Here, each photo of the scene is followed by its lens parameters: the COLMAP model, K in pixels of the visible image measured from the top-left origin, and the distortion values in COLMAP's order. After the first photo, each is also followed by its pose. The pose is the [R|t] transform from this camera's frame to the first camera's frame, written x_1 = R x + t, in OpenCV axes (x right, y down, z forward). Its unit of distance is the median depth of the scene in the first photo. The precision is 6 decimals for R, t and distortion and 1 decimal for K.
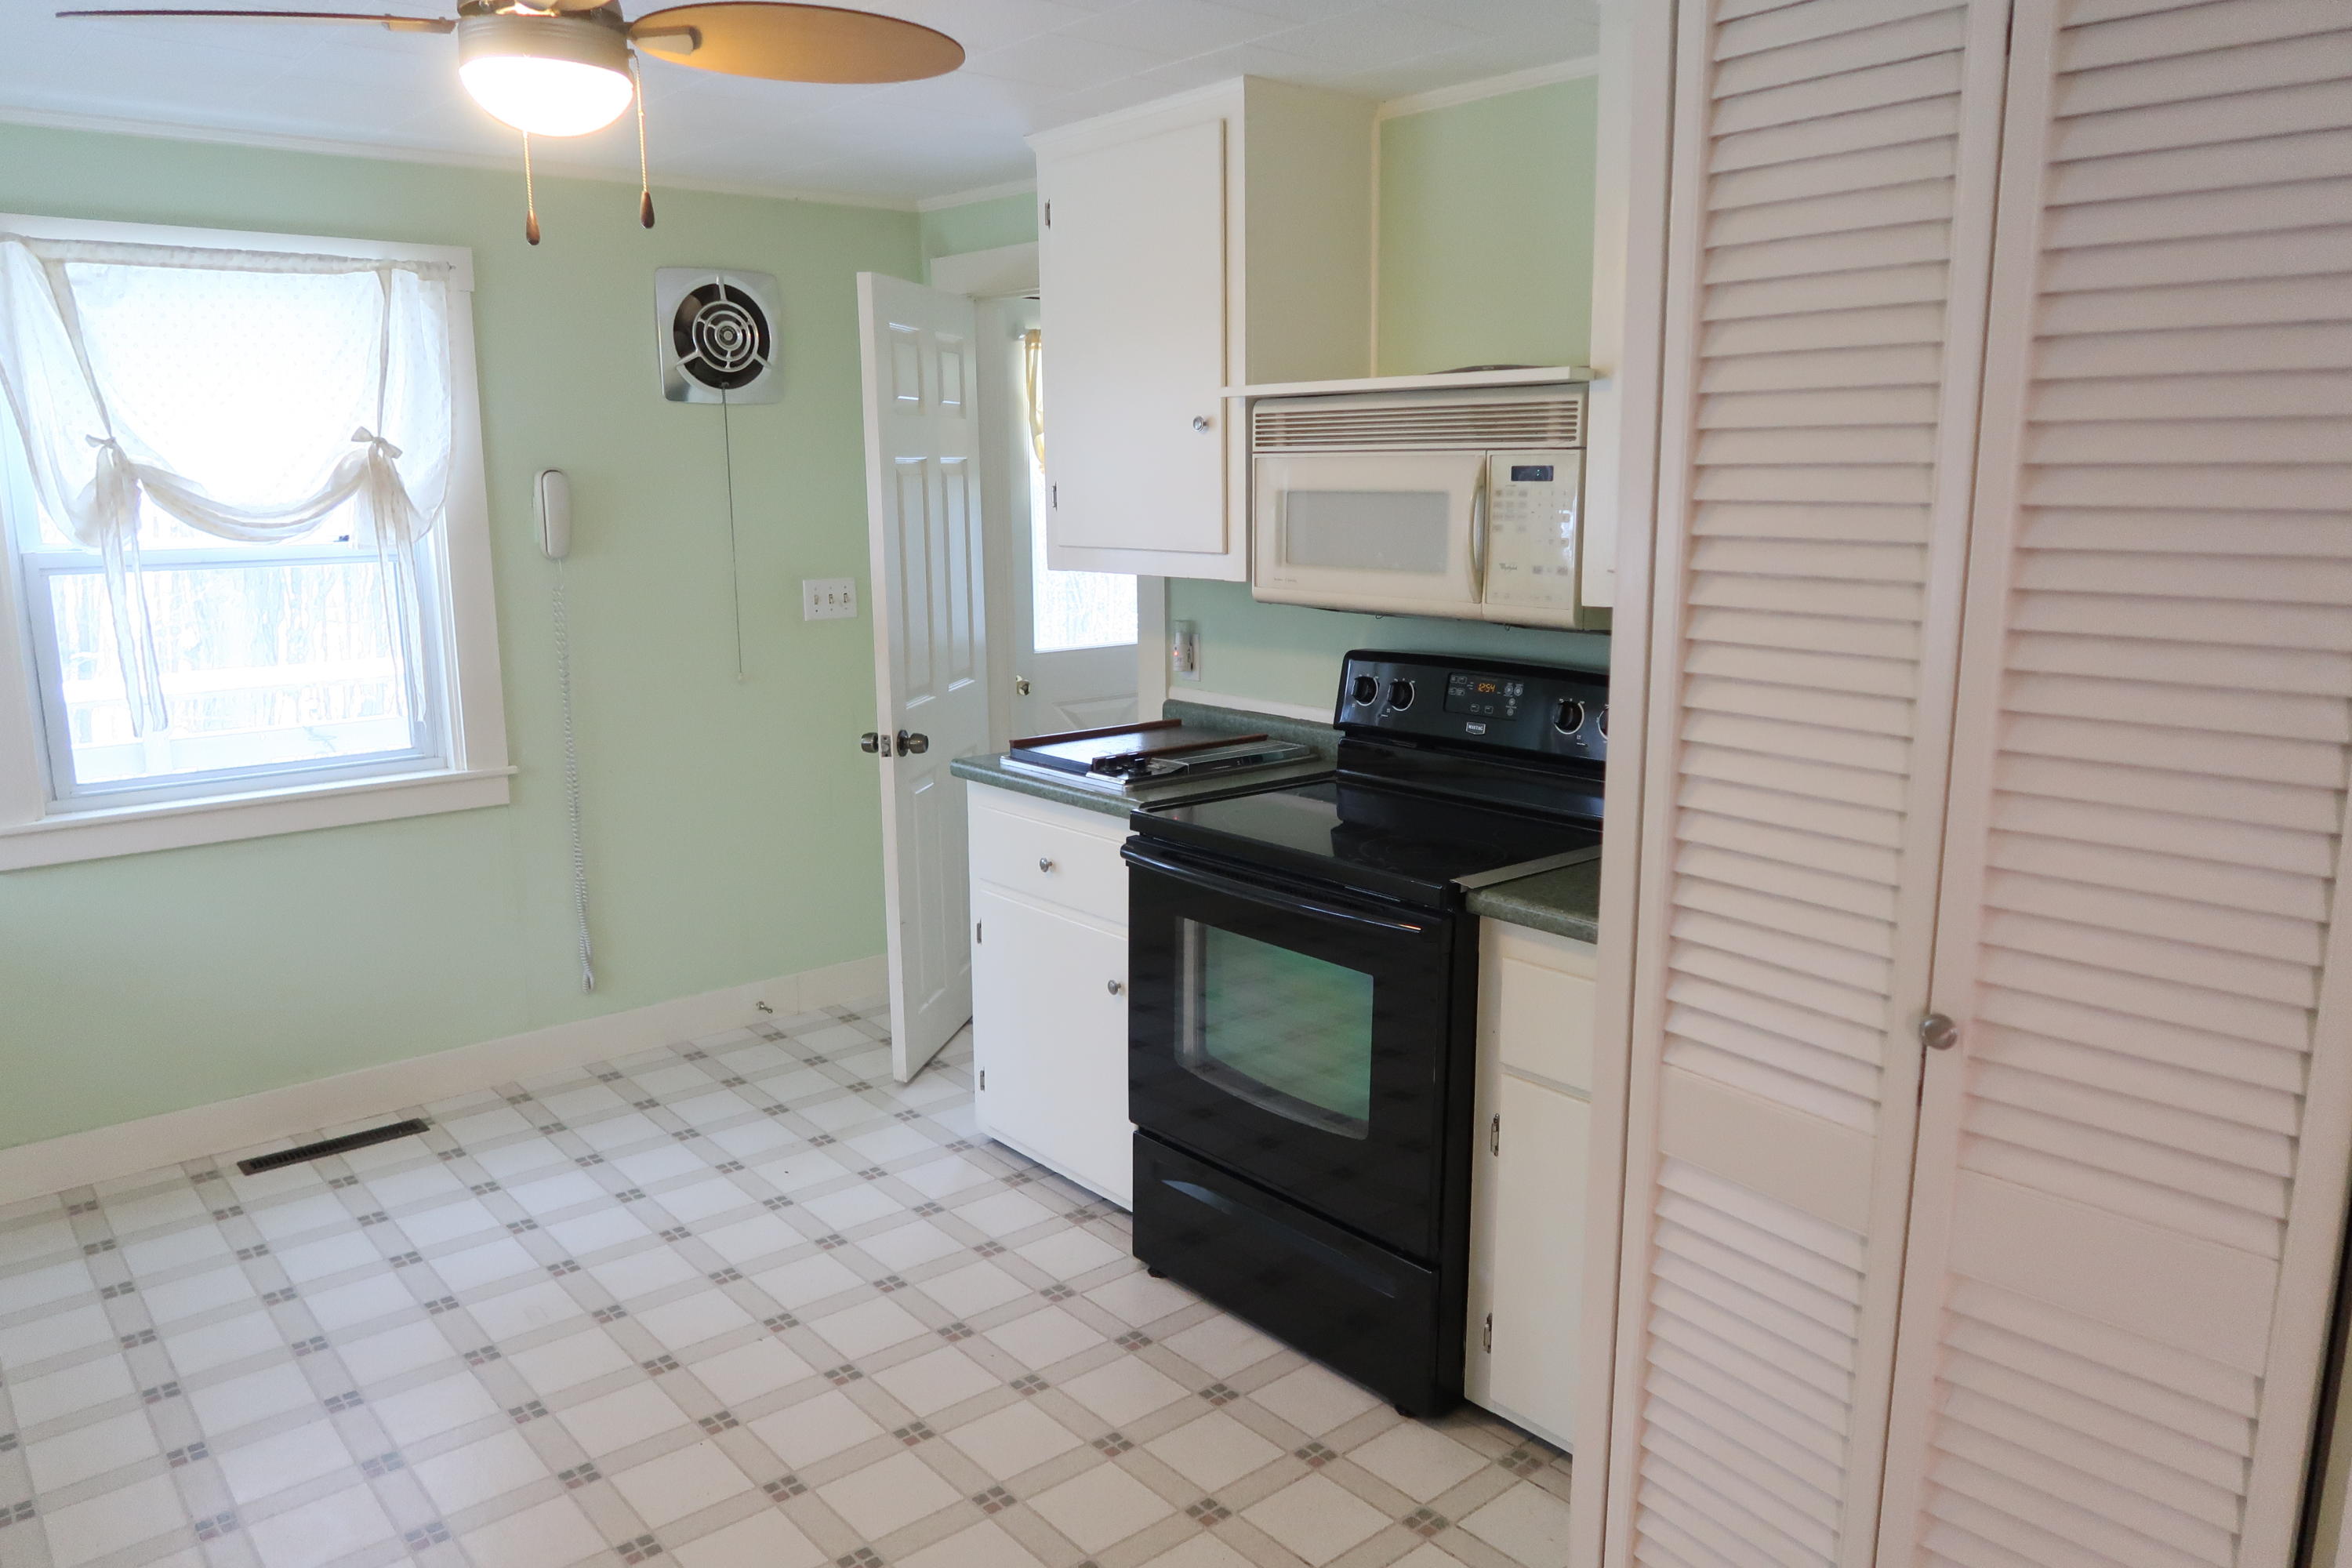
lens RADIAL K [[1633.8, 0, 1172.8], [0, 1633.8, 781.8], [0, 0, 1]] dist [-0.021688, 0.007095]
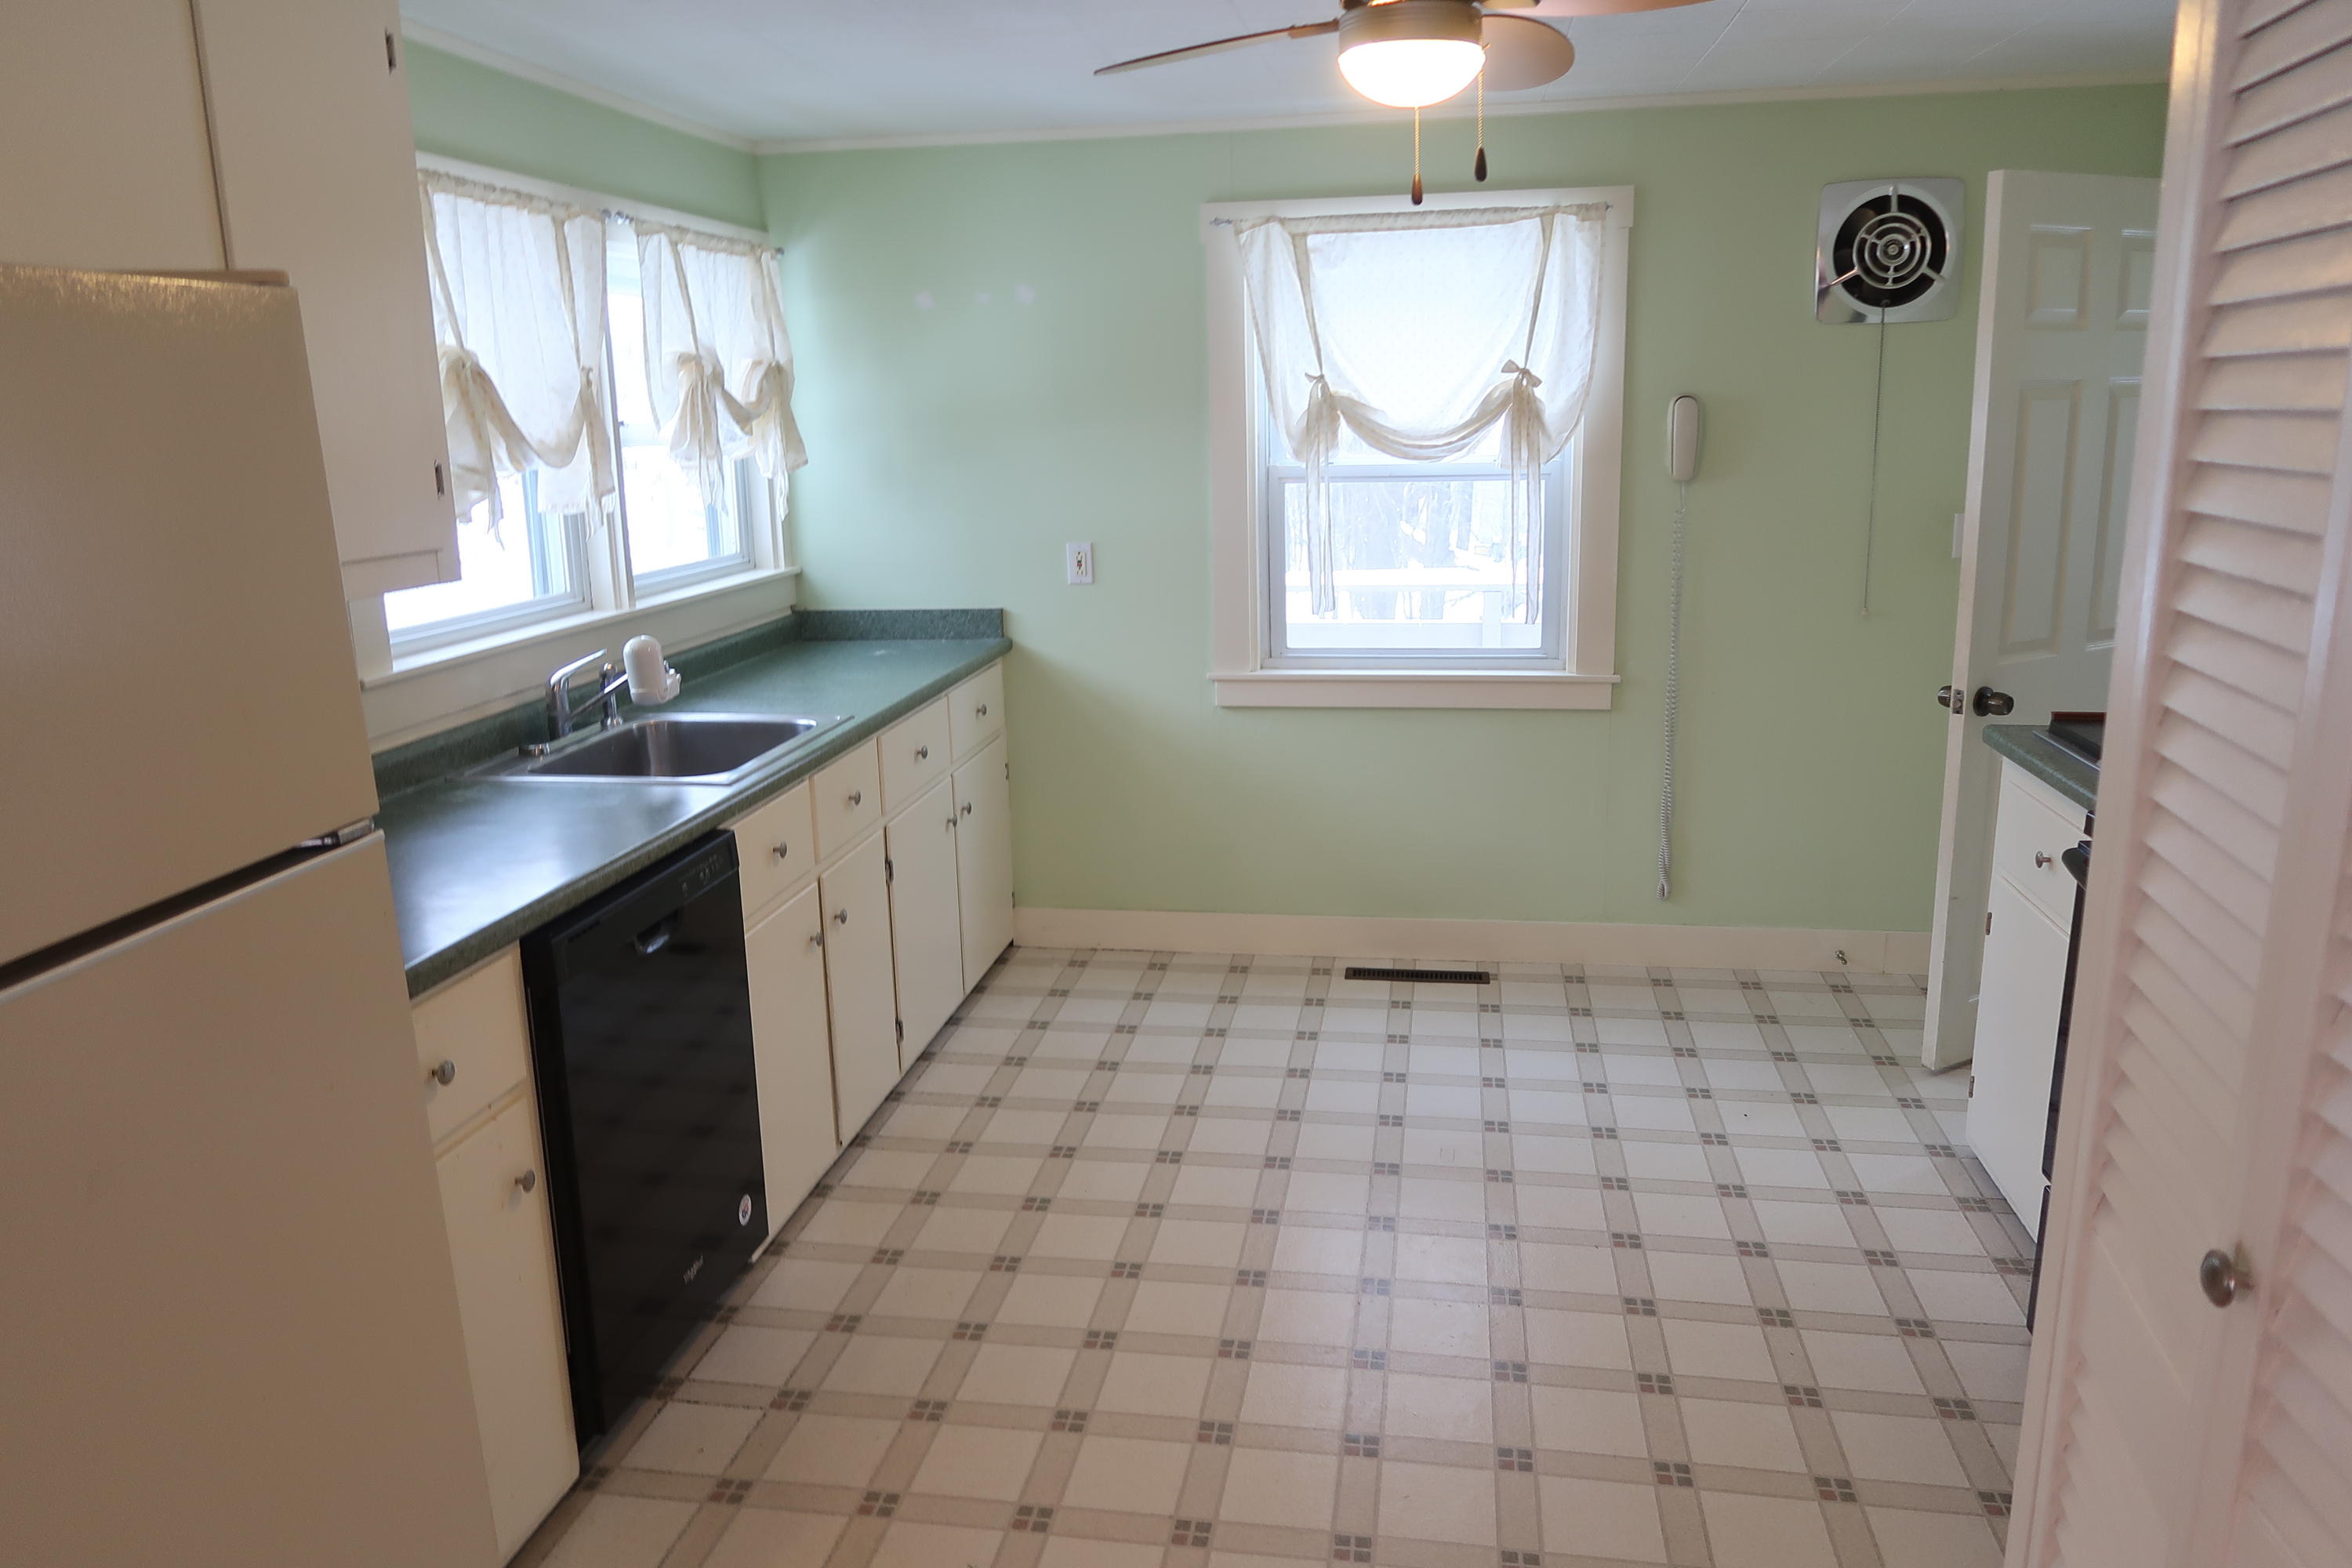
lens RADIAL K [[1633.8, 0, 1169.0], [0, 1633.8, 779.5], [0, 0, 1]] dist [-0.021688, 0.007095]
pose [[0.640130, 0.164307, -0.750491, 0.240818], [-0.126043, 0.986087, 0.108379, -0.023053], [0.757856, 0.025218, 0.651934, 0.086994]]
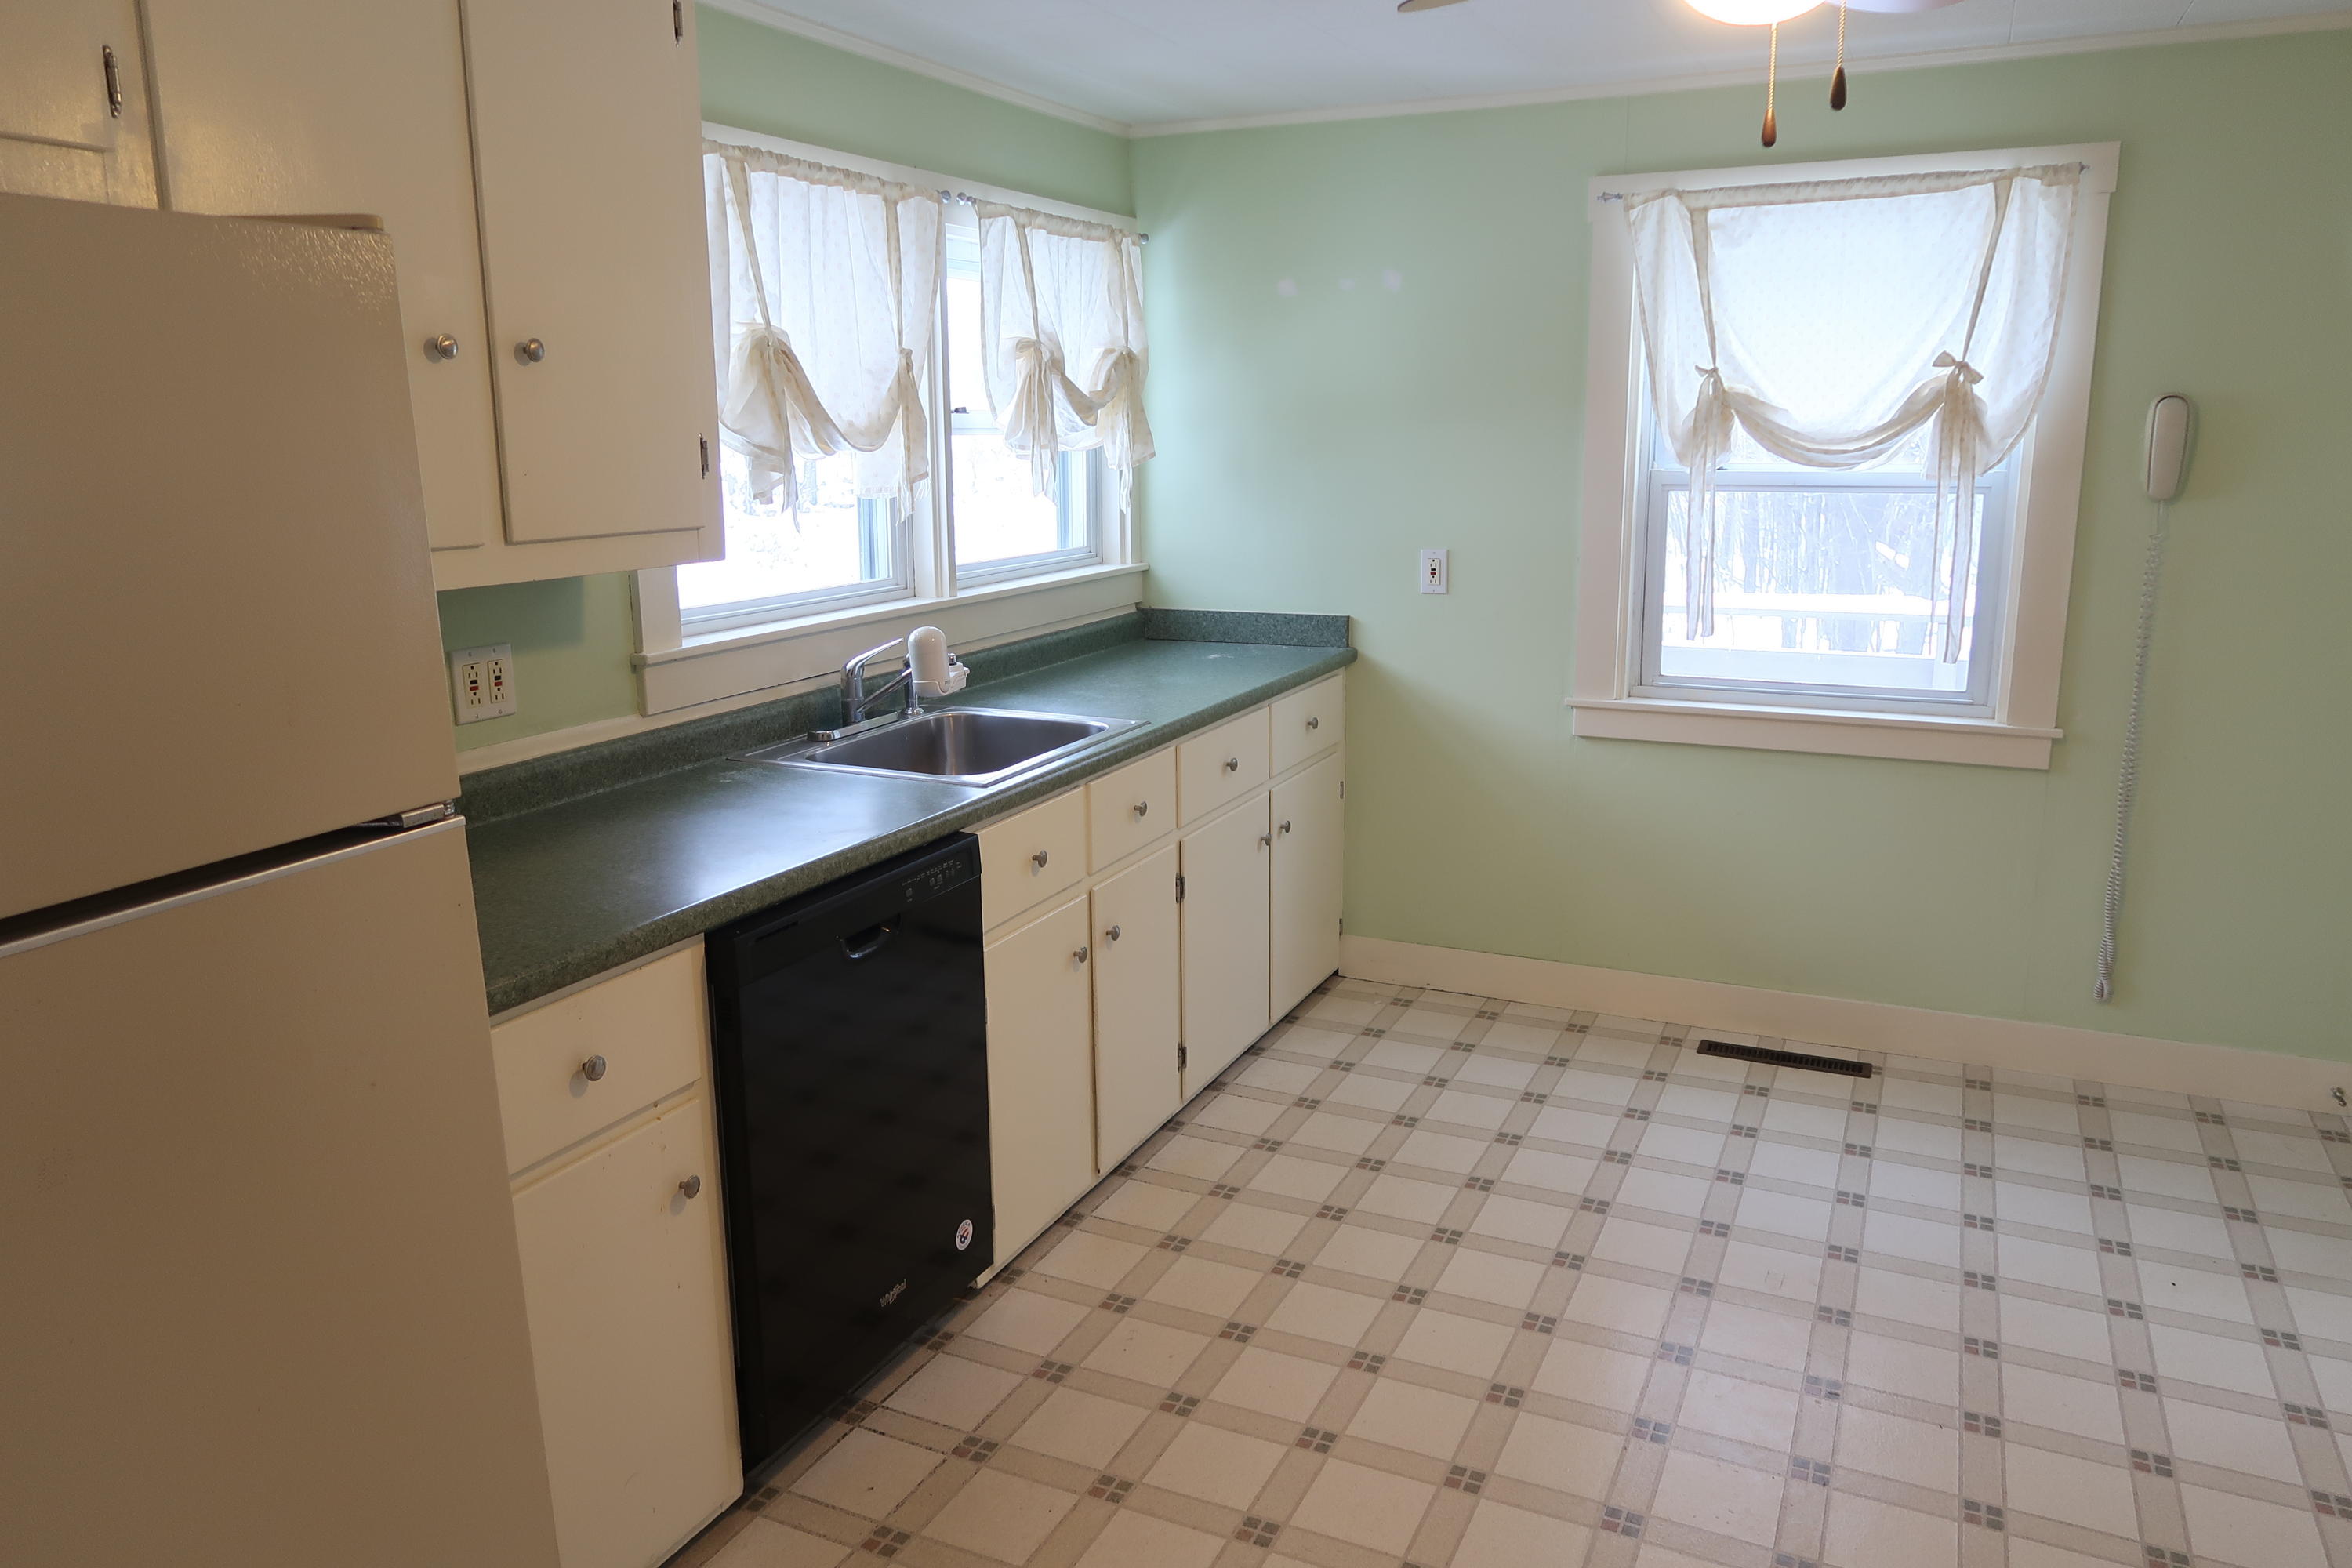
lens RADIAL K [[1633.8, 0, 1169.8], [0, 1633.8, 782.2], [0, 0, 1]] dist [-0.021688, 0.007095]
pose [[0.405699, 0.200636, -0.891714, 0.215776], [-0.165092, 0.975649, 0.144410, -0.032366], [0.898973, 0.088628, 0.428943, 0.194919]]
